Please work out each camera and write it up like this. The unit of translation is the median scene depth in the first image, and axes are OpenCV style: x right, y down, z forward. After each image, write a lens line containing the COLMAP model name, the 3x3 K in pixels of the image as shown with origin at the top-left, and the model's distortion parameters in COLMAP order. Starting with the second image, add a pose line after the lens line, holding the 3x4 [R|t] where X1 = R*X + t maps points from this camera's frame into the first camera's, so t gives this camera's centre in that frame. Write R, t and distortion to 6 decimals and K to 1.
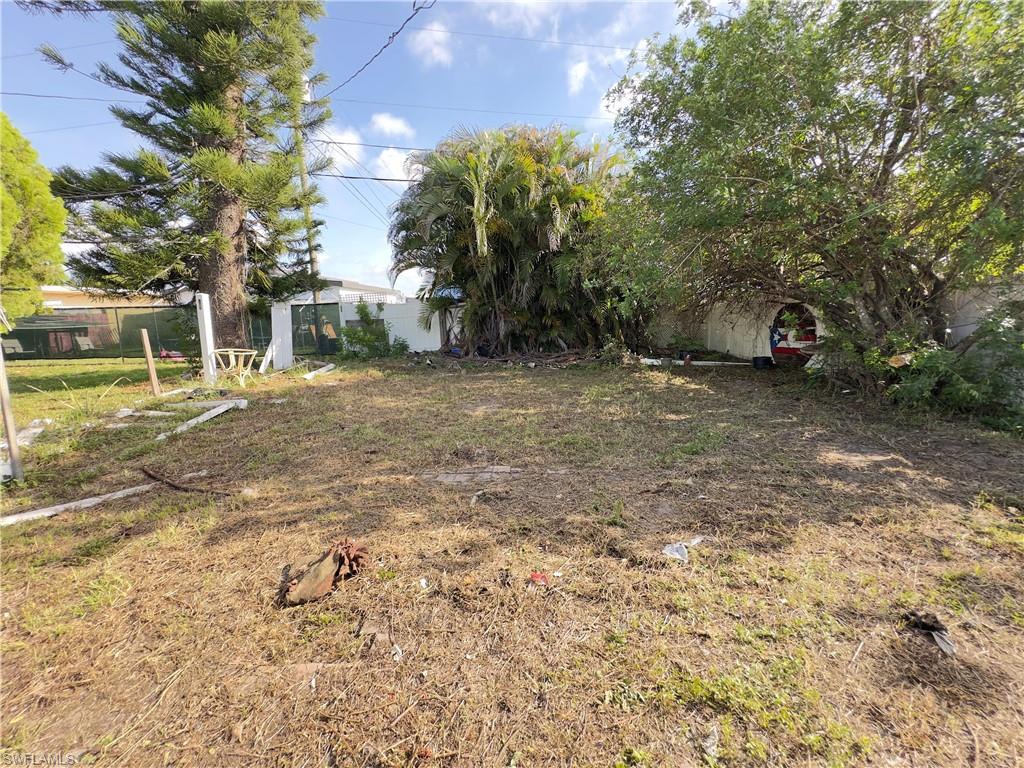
lens RADIAL K [[402.6, 0, 512.0], [0, 402.6, 384.0], [0, 0, 1]] dist [-0.001152, -0.000222]
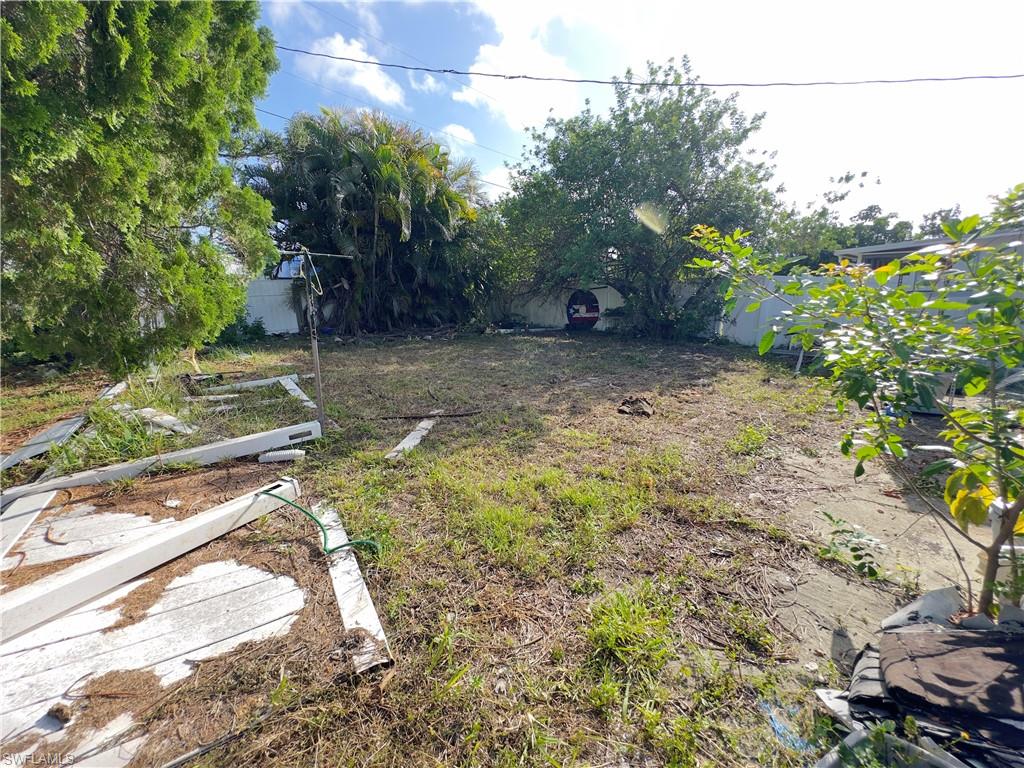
lens RADIAL K [[402.6, 0, 512.0], [0, 402.6, 384.0], [0, 0, 1]] dist [-0.001152, -0.000222]
pose [[0.767731, -0.124875, 0.628487, -0.587379], [0.100973, 0.992149, 0.073786, 0.030745], [-0.632767, 0.006812, 0.774312, -0.094278]]
